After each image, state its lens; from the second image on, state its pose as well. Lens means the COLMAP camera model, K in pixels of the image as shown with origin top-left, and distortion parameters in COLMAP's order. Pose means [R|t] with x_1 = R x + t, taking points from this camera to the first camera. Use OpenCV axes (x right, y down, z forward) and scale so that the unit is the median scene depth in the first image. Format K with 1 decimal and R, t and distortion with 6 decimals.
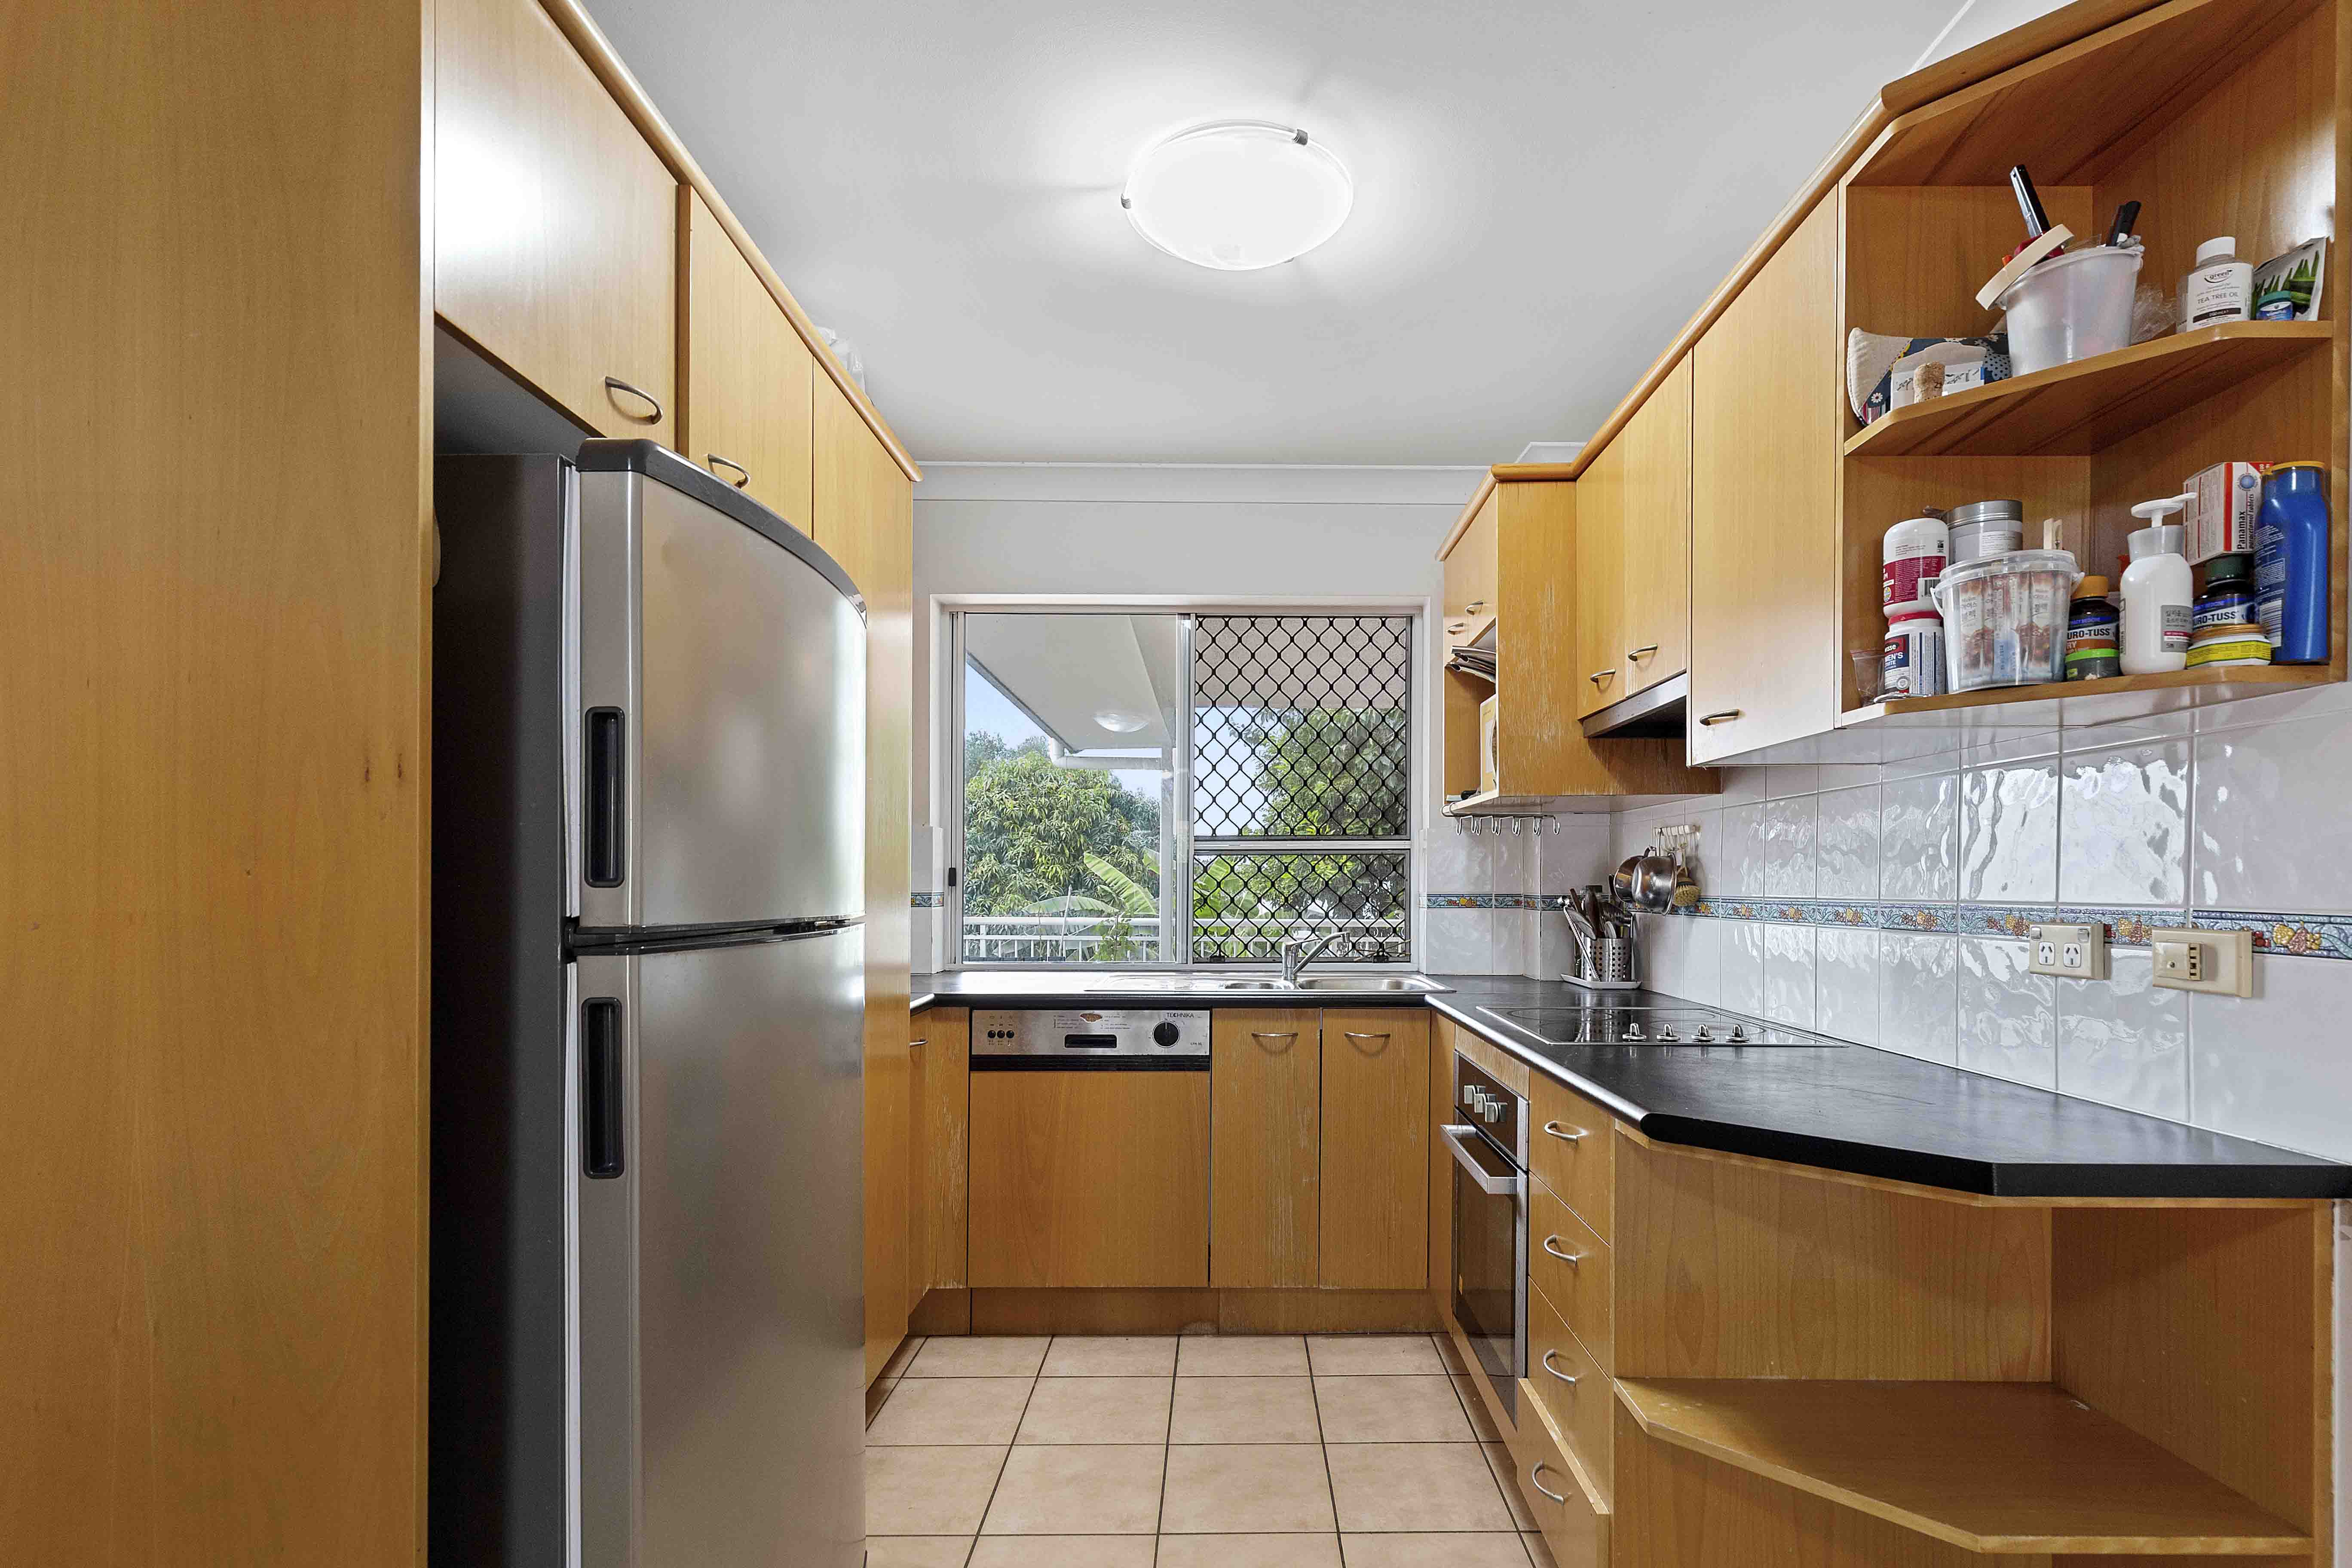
lens RADIAL K [[1113.6, 0, 1240.7], [0, 1113.6, 873.4], [0, 0, 1]] dist [-0.001025, 0.000500]
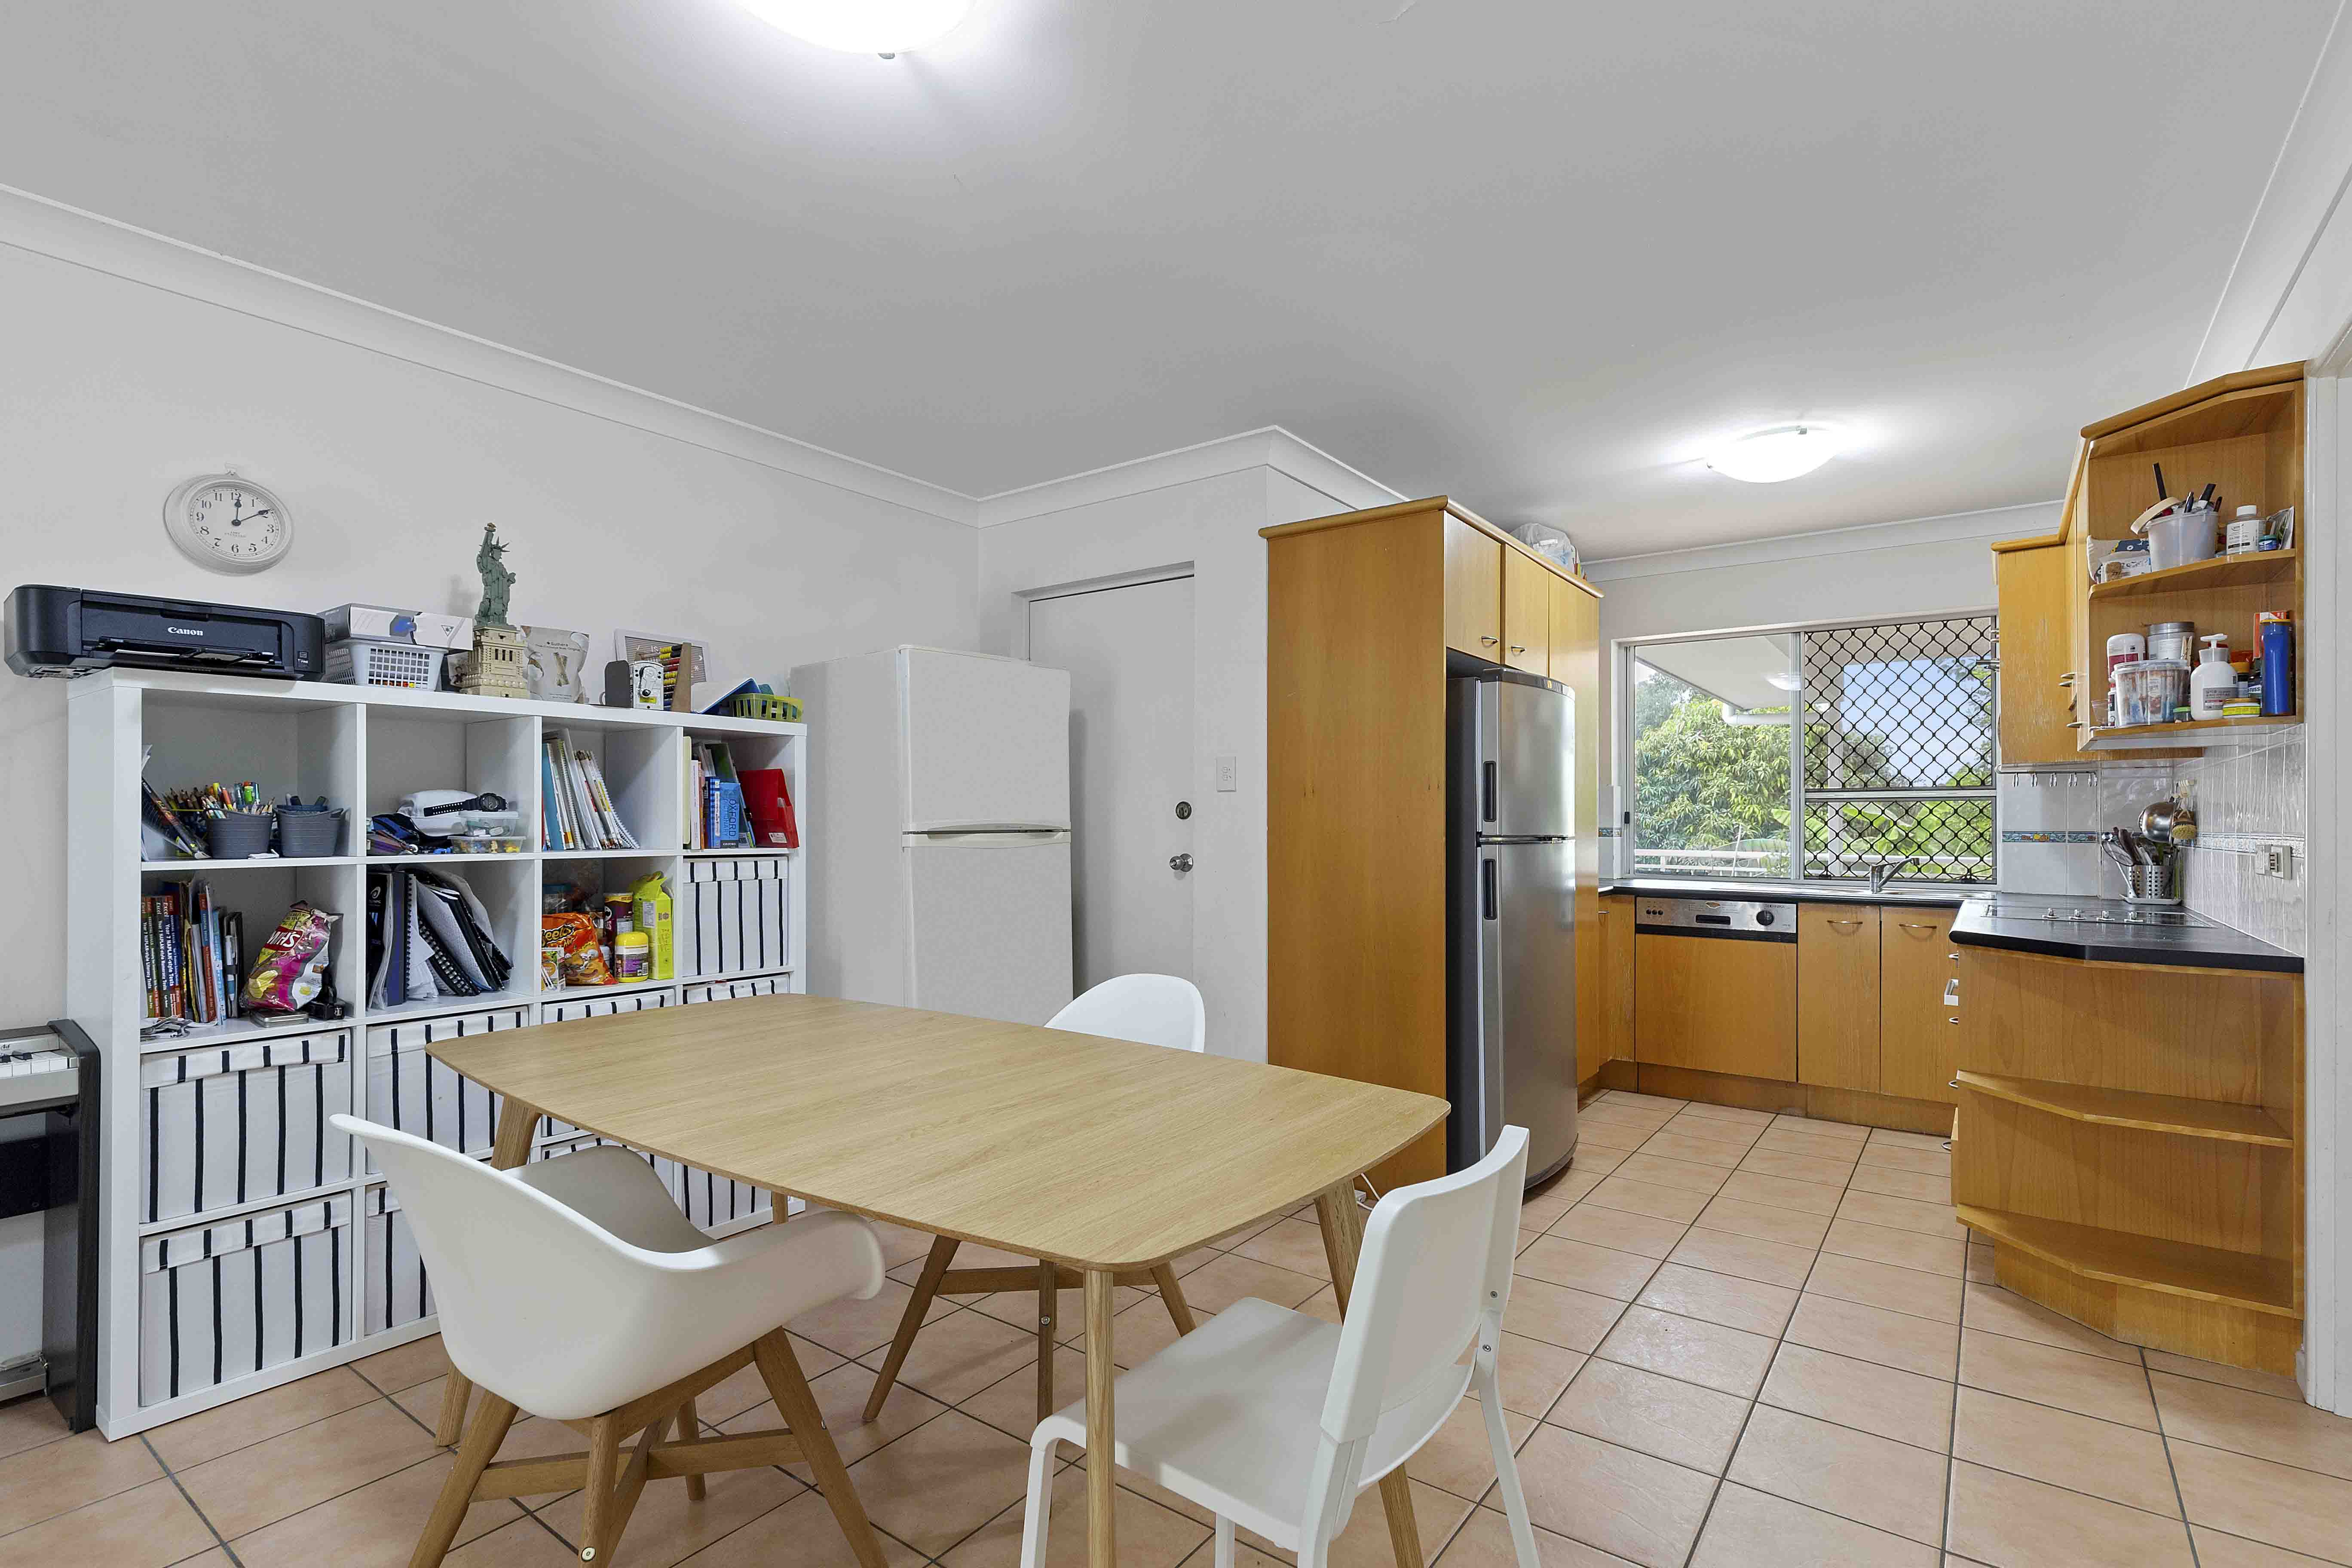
lens RADIAL K [[1115.9, 0, 1181.2], [0, 1115.9, 800.6], [0, 0, 1]] dist [-0.000886, 0.000498]
pose [[0.795082, -0.008996, -0.606435, 0.234590], [0.002008, 0.999924, -0.012202, -0.003648], [0.606498, 0.008484, 0.795039, -0.756017]]
